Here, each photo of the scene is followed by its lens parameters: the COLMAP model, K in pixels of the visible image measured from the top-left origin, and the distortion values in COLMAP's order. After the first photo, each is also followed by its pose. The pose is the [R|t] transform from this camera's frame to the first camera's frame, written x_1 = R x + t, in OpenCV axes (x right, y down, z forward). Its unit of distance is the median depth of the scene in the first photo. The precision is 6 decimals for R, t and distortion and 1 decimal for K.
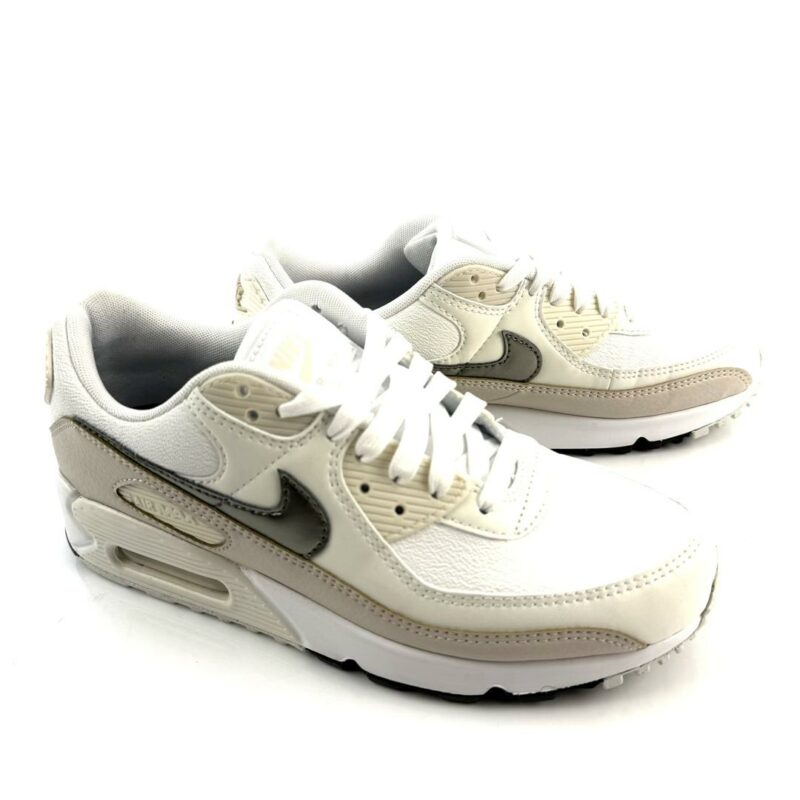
lens RADIAL K [[702.1, 0, 400.0], [0, 702.1, 400.0], [0, 0, 1]] dist [-0.009551, -0.017806]
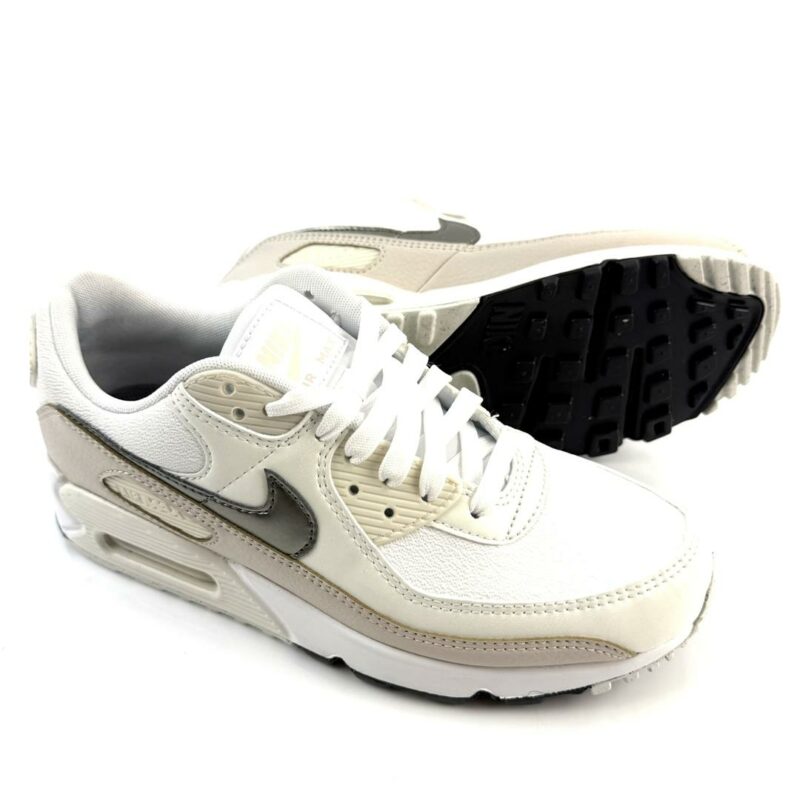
lens RADIAL K [[702.1, 0, 400.0], [0, 702.1, 400.0], [0, 0, 1]] dist [-0.009551, -0.017806]
pose [[0.999773, 0.020281, -0.006501, 0.017606], [-0.019782, 0.997399, 0.069315, -0.066379], [0.007890, -0.069171, 0.997574, 0.036542]]
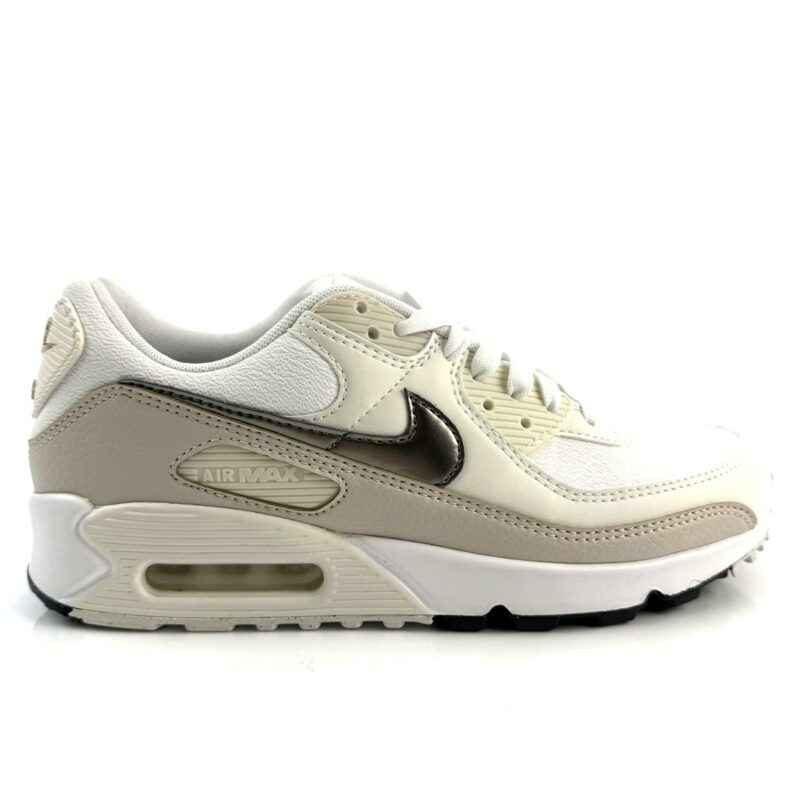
lens RADIAL K [[702.1, 0, 400.0], [0, 702.1, 400.0], [0, 0, 1]] dist [-0.009551, -0.017806]
pose [[0.916898, -0.048310, 0.396188, -0.539106], [0.175747, 0.940102, -0.292098, 0.375764], [-0.358346, 0.337453, 0.870468, 0.194990]]
